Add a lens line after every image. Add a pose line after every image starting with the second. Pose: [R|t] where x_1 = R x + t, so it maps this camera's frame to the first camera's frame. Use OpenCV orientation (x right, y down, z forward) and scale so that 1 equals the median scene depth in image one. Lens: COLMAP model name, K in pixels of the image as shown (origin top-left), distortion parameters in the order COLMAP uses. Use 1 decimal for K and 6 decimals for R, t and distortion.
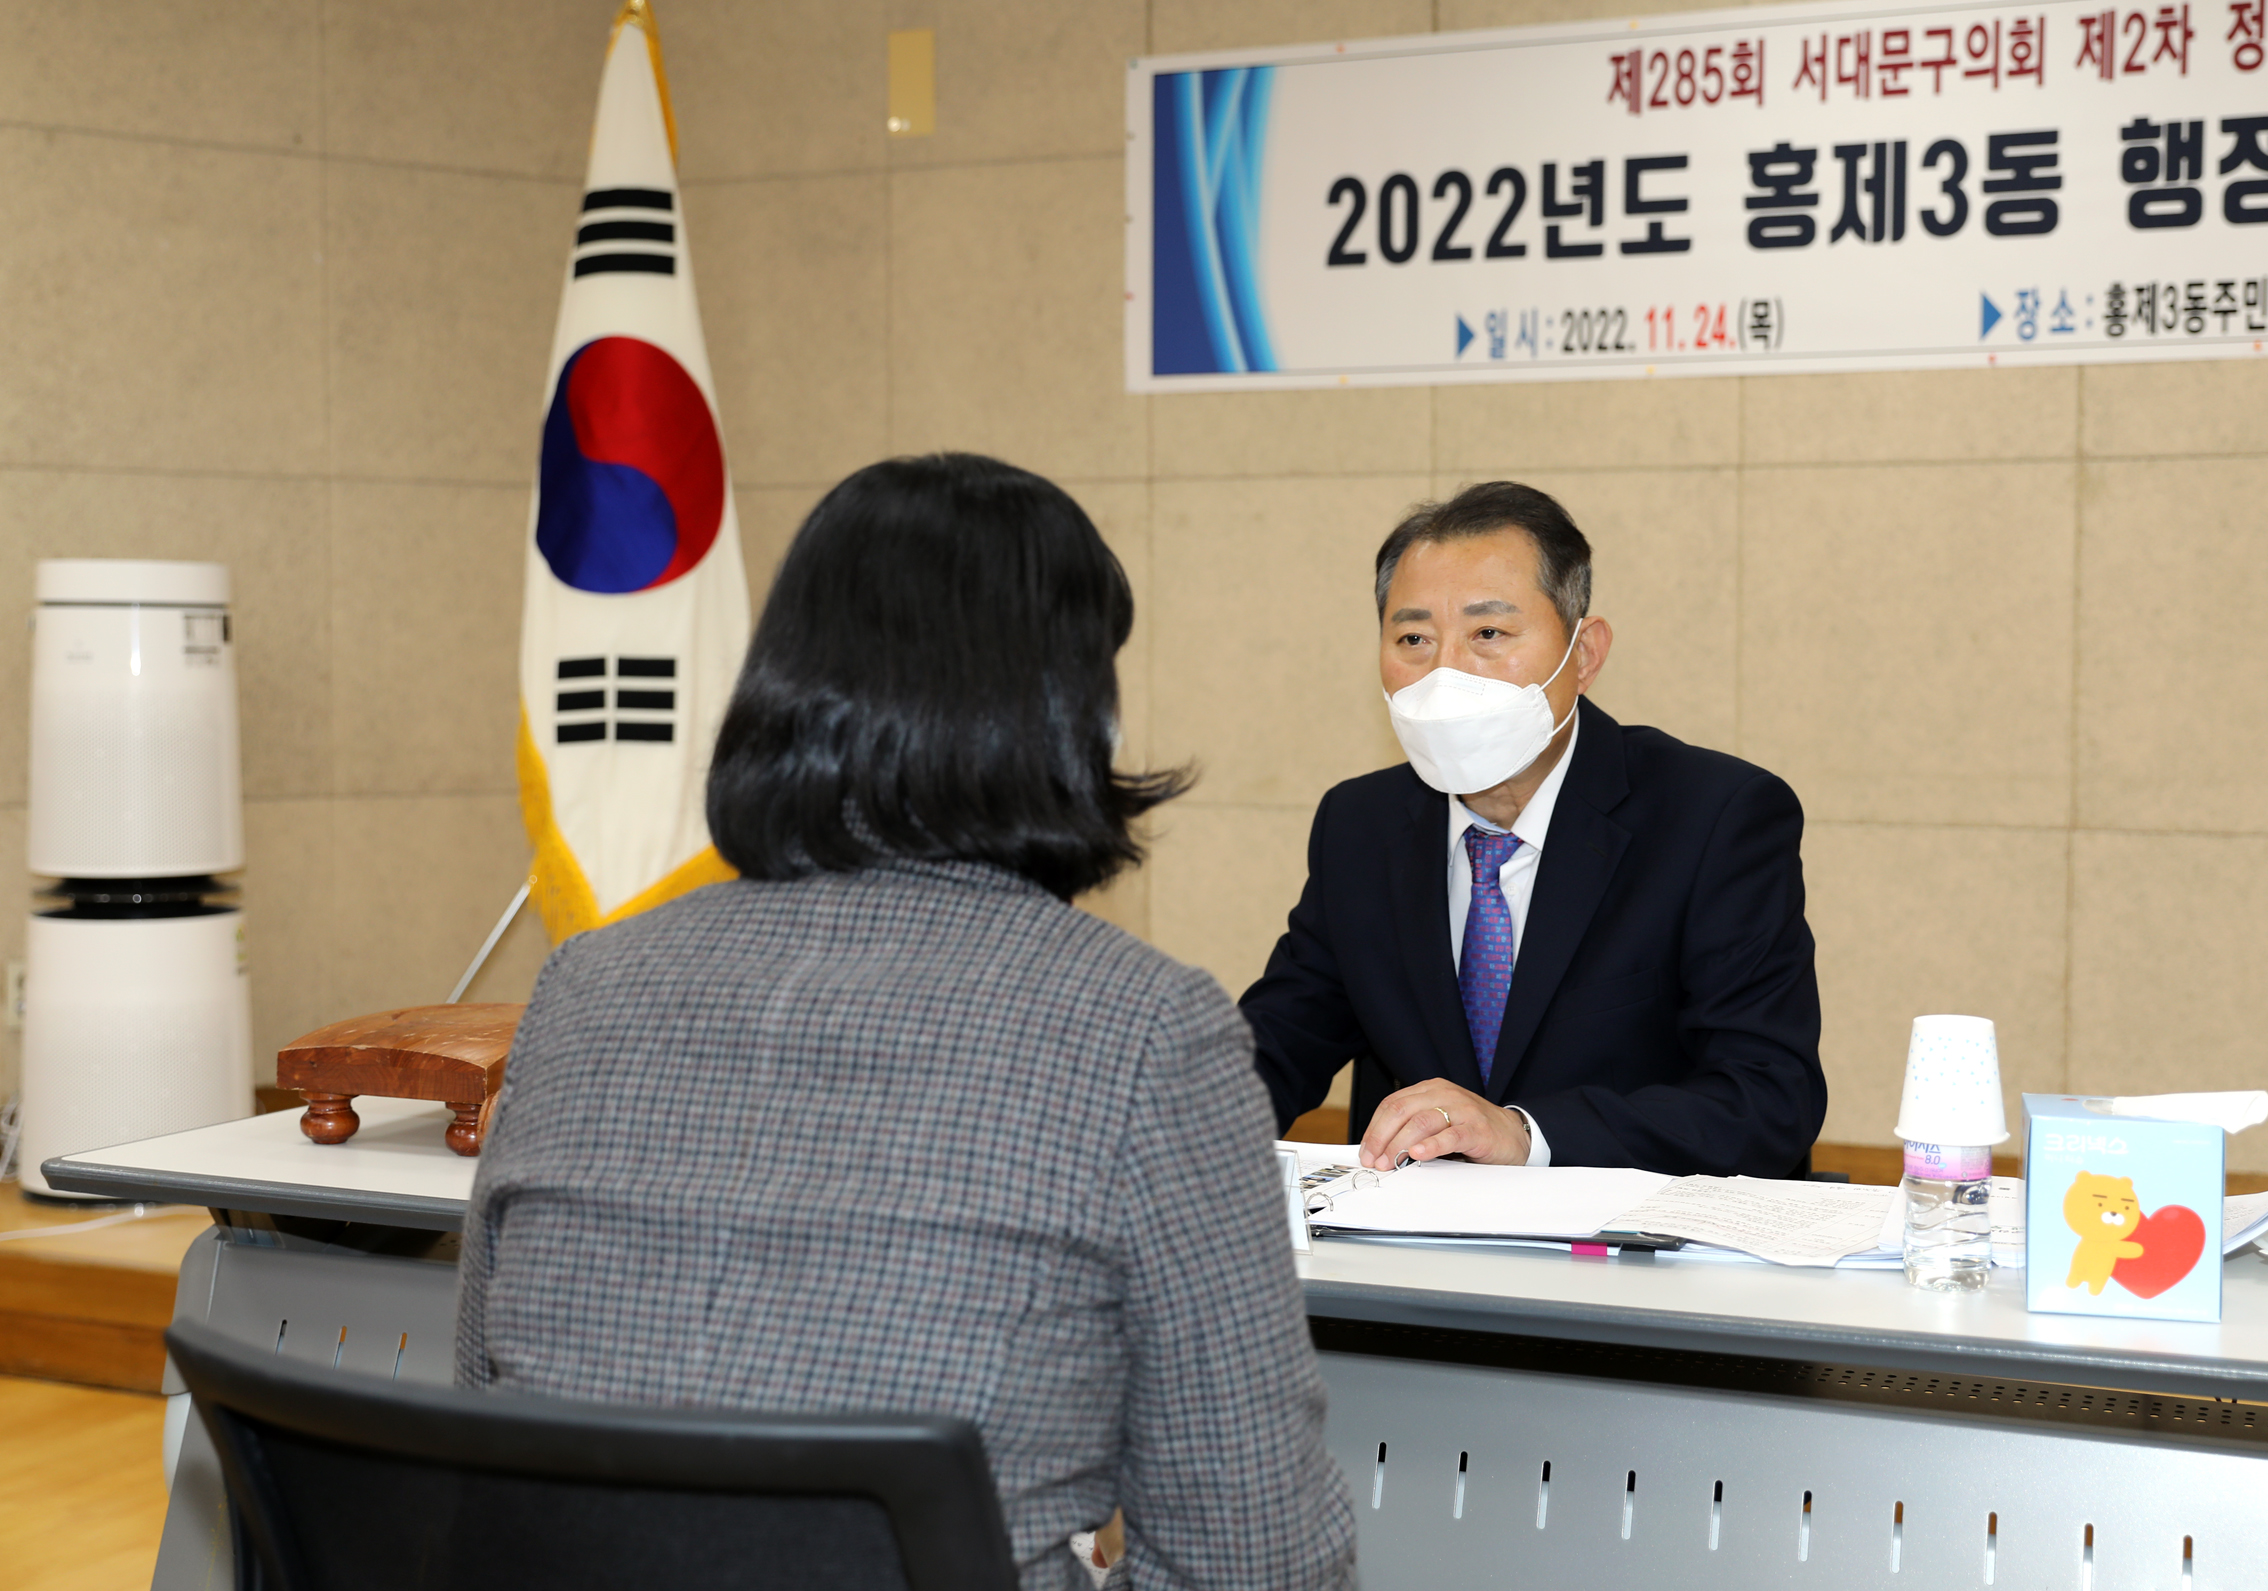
lens RADIAL K [[2904.3, 0, 1183.8], [0, 2904.3, 766.8], [0, 0, 1]] dist [0.013367, 0.115289]
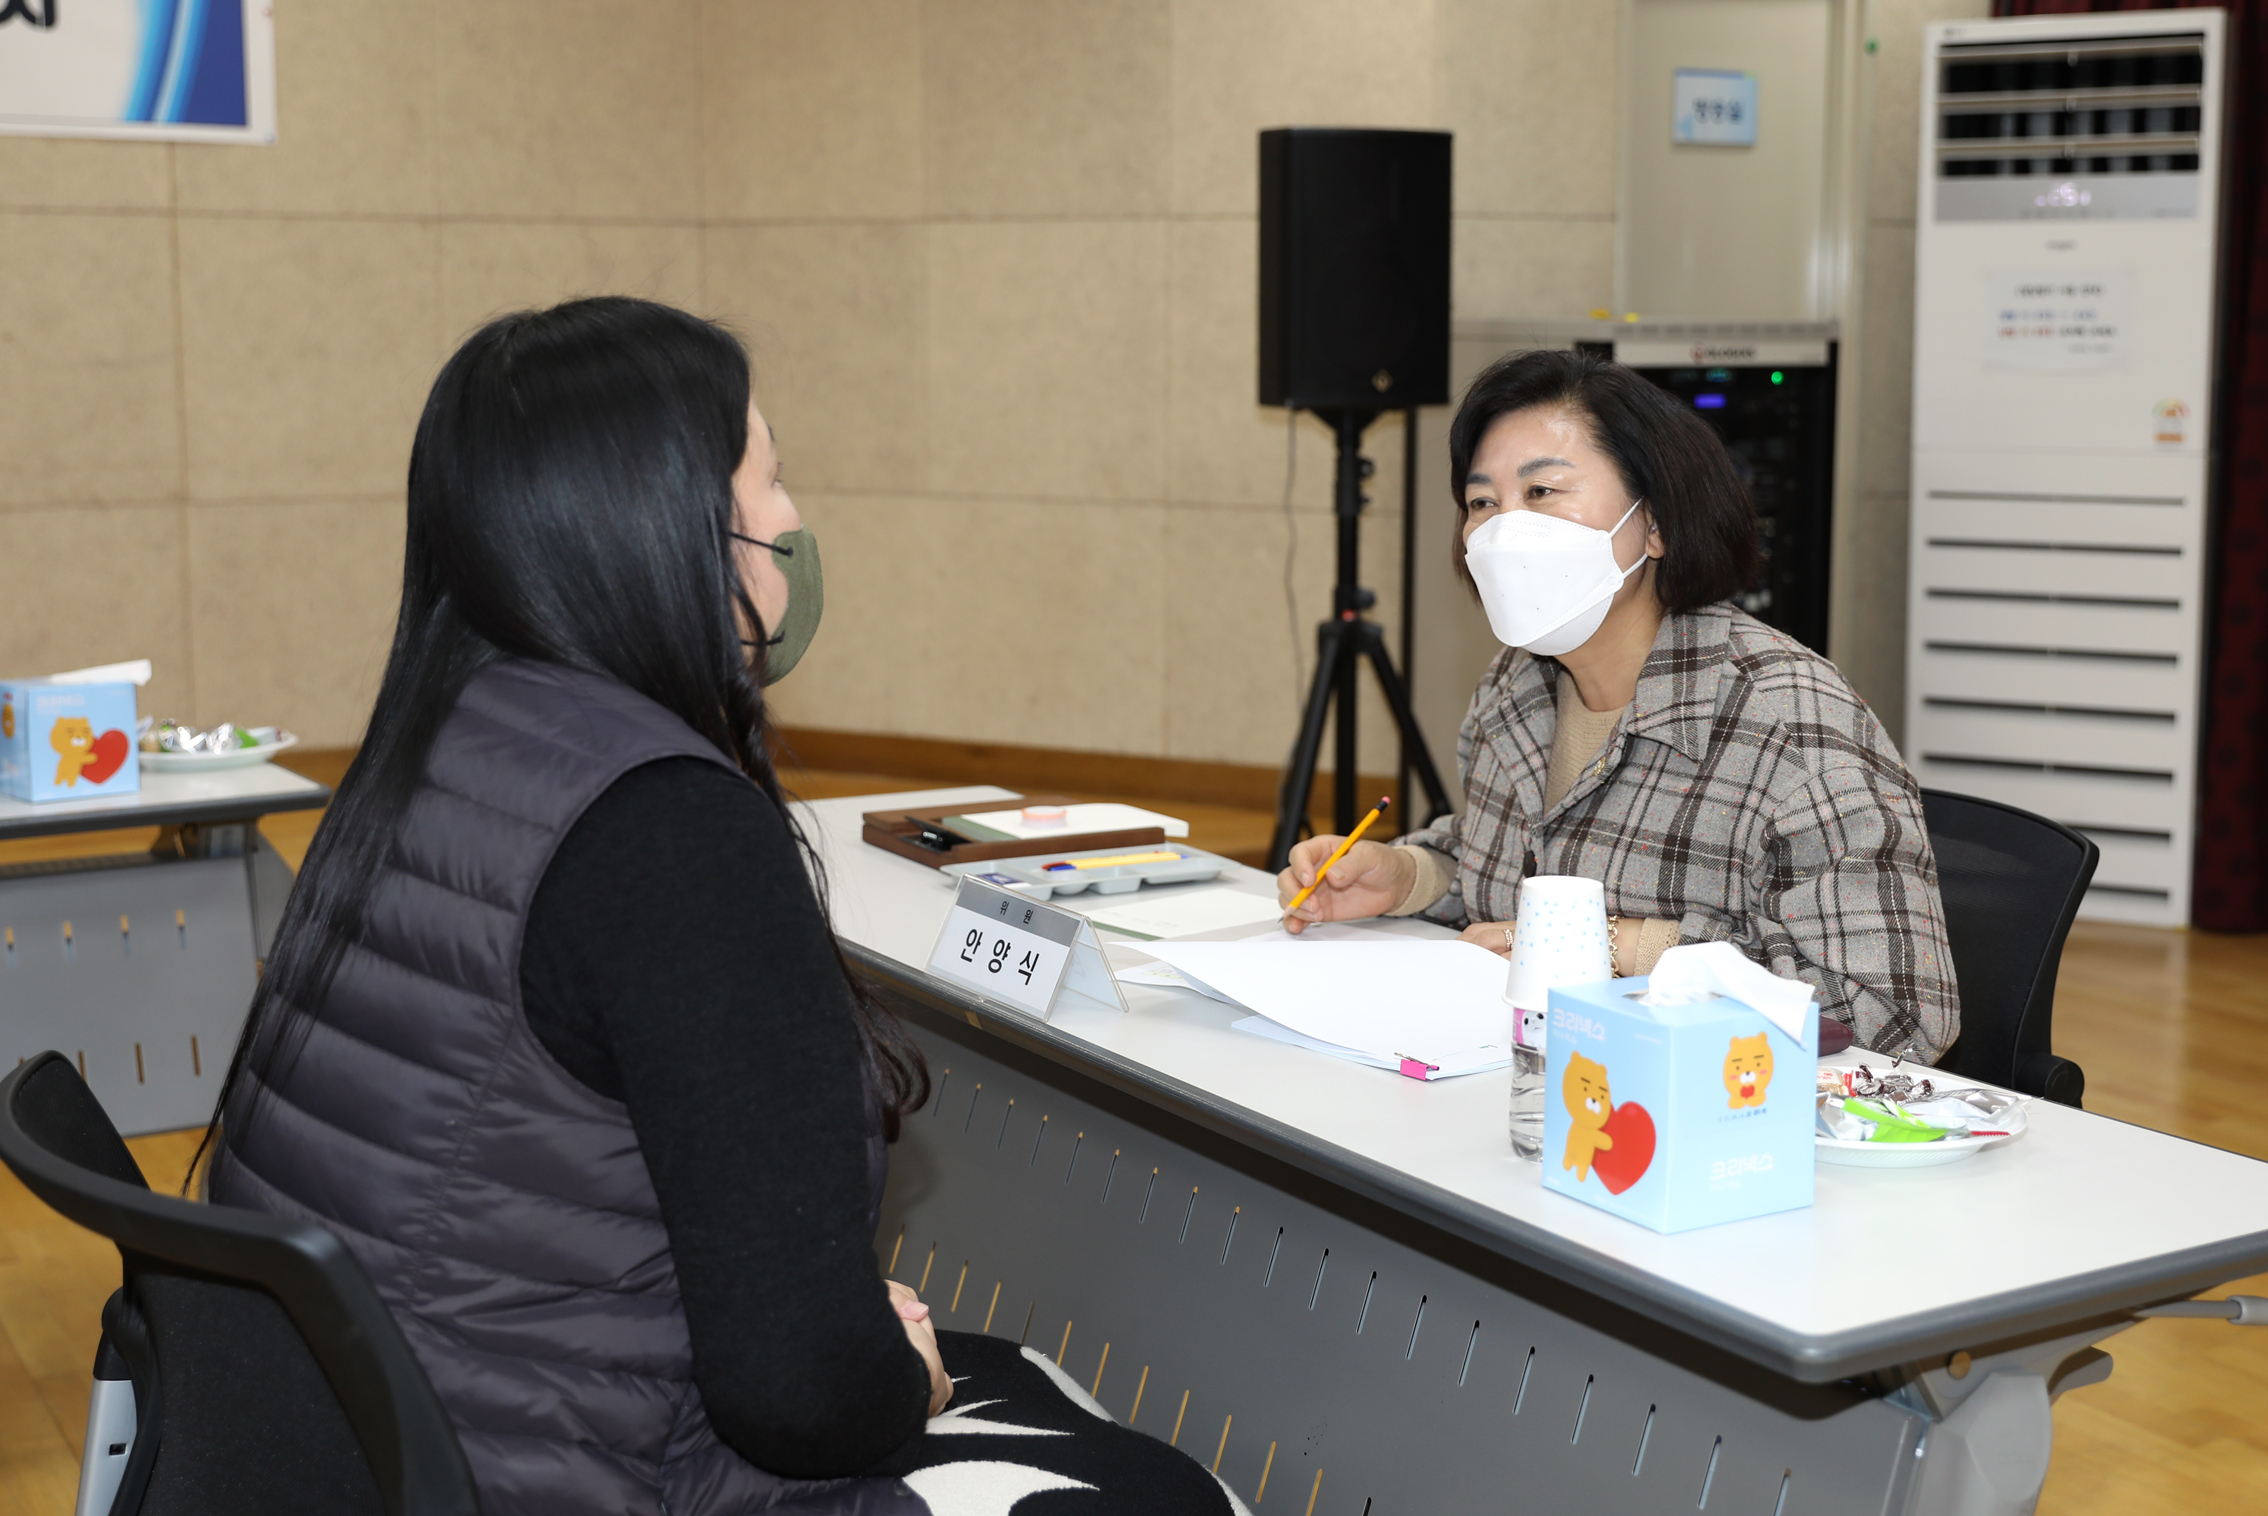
lens RADIAL K [[2897.0, 0, 1205.0], [0, 2897.0, 644.7], [0, 0, 1]] dist [0.012158, 0.110497]
pose [[0.587151, -0.095565, 0.803817, -0.247121], [0.034820, 0.995069, 0.092868, -0.014867], [-0.808728, -0.026538, 0.587584, -0.205809]]
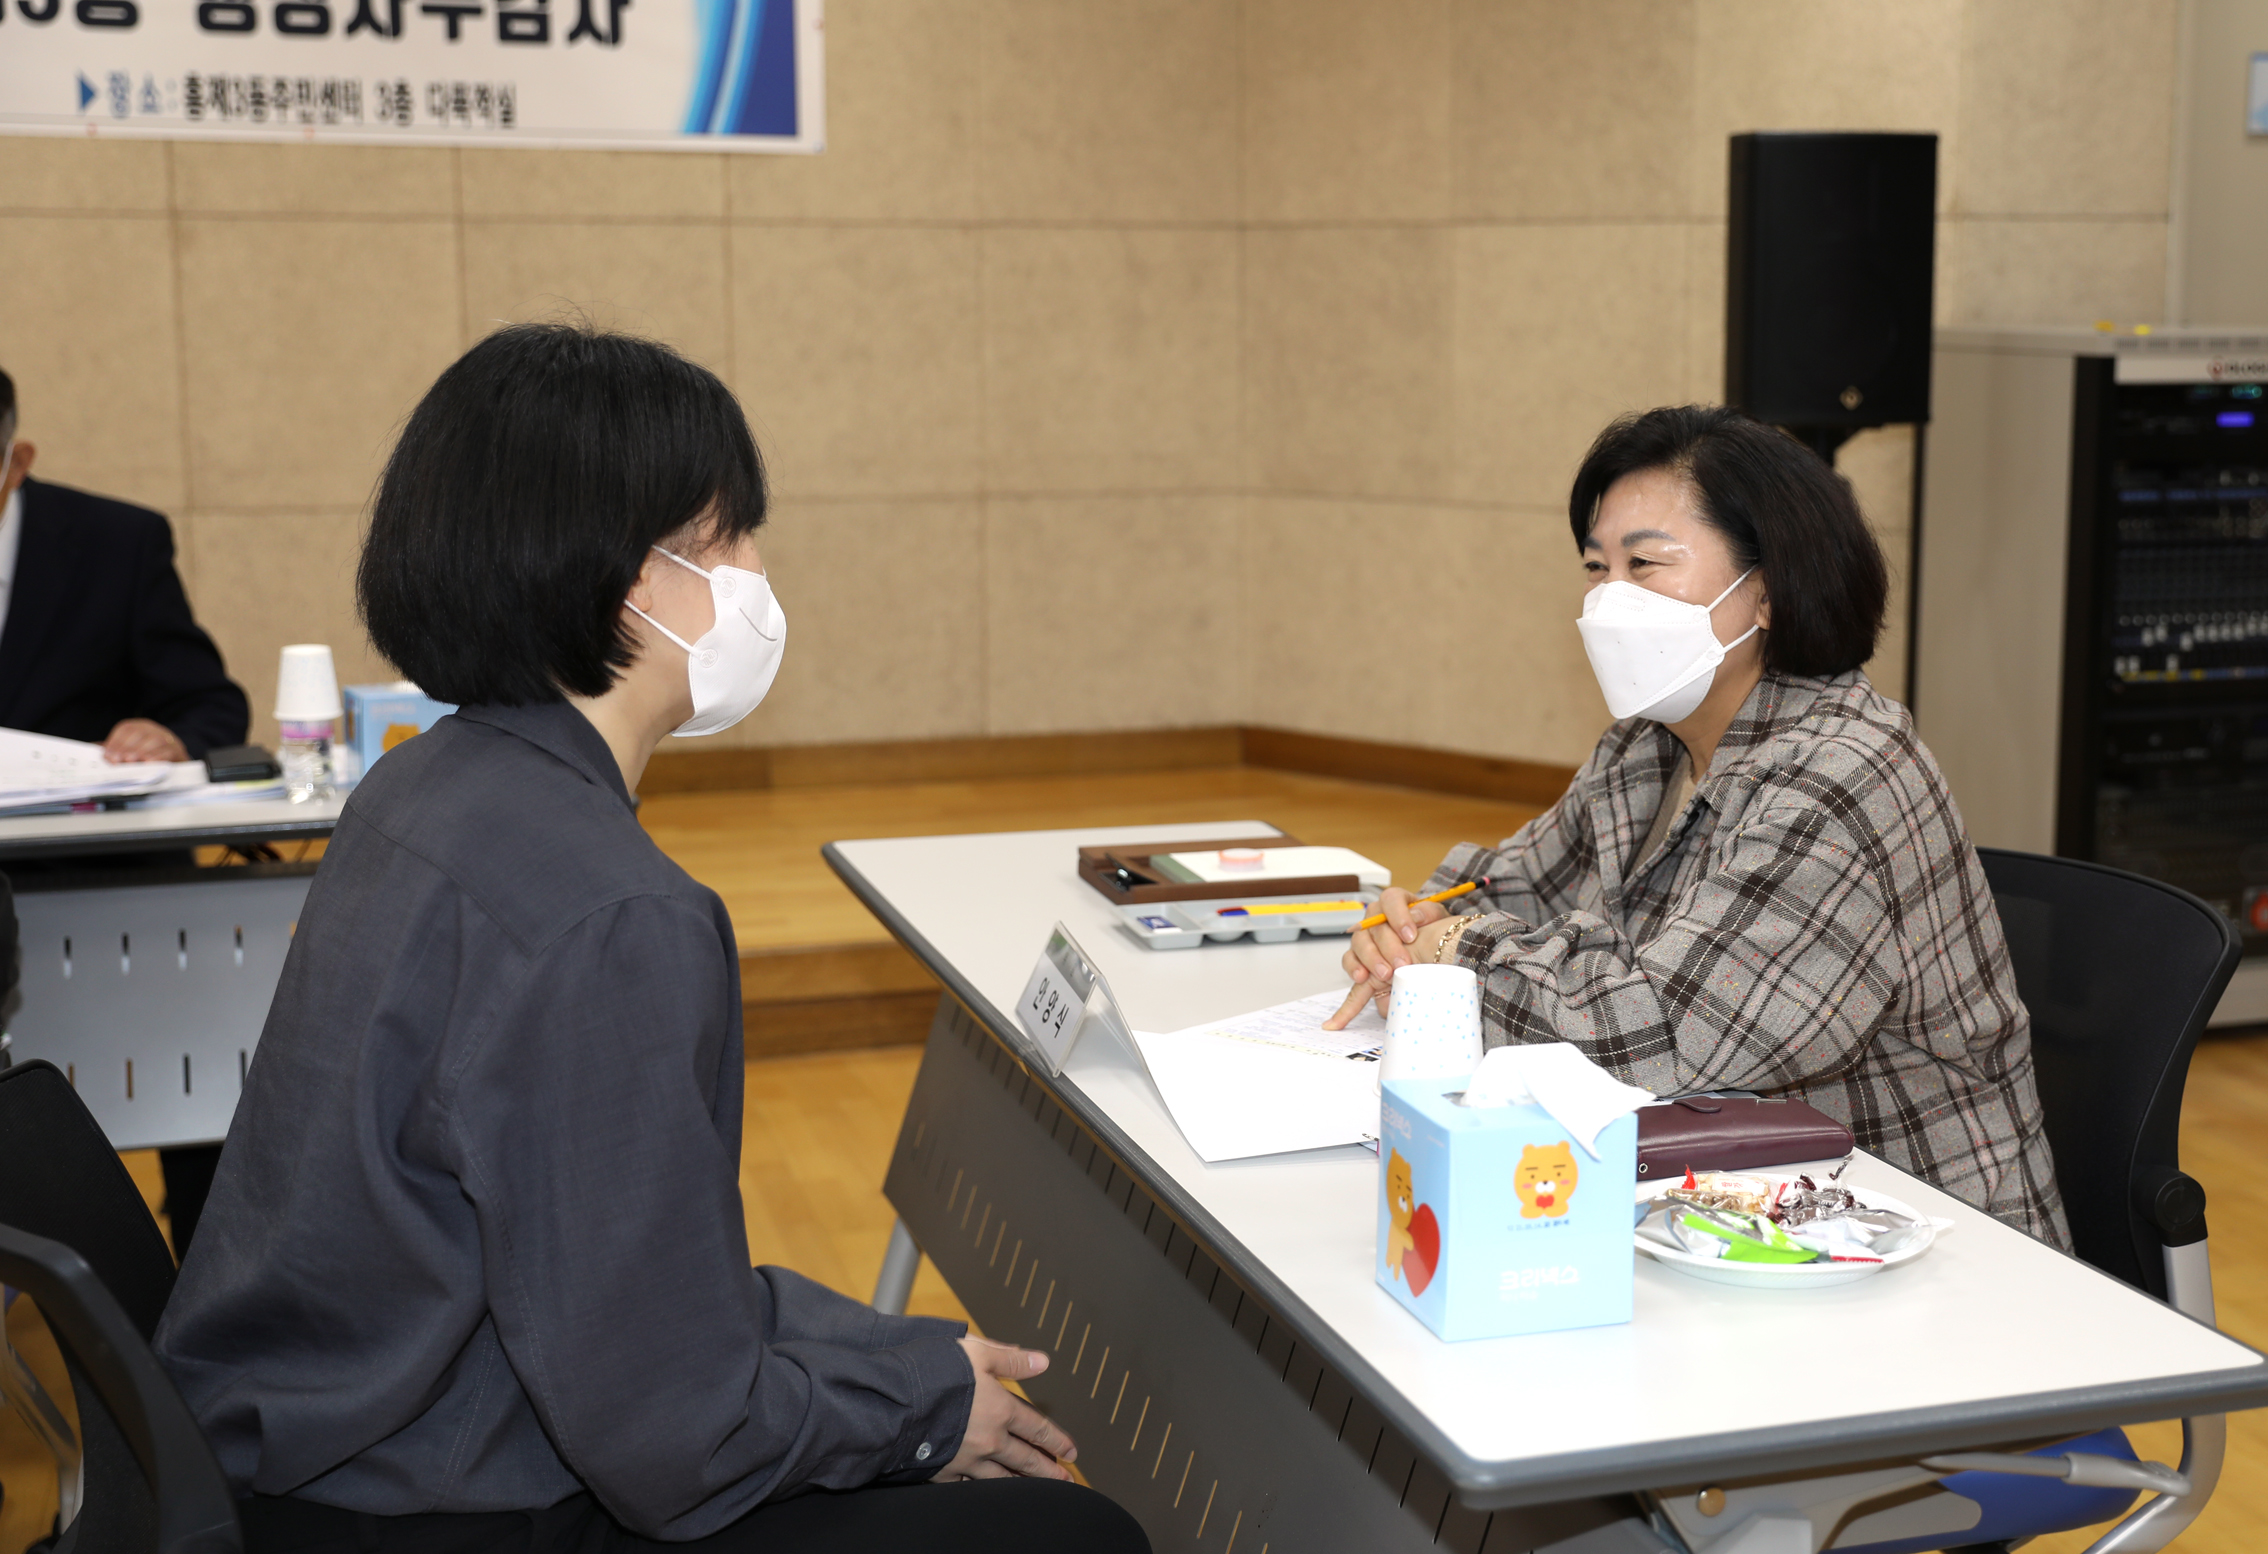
lens RADIAL K [[2986.6, 0, 1338.5], [0, 2986.6, 689.2], [0, 0, 1]] dist [0.026622, 0.100569]
pose [[0.748509, -0.091030, 0.656847, -0.176923], [0.029066, 0.994085, 0.104645, -0.023152], [-0.662488, -0.059235, 0.746727, -0.294077]]
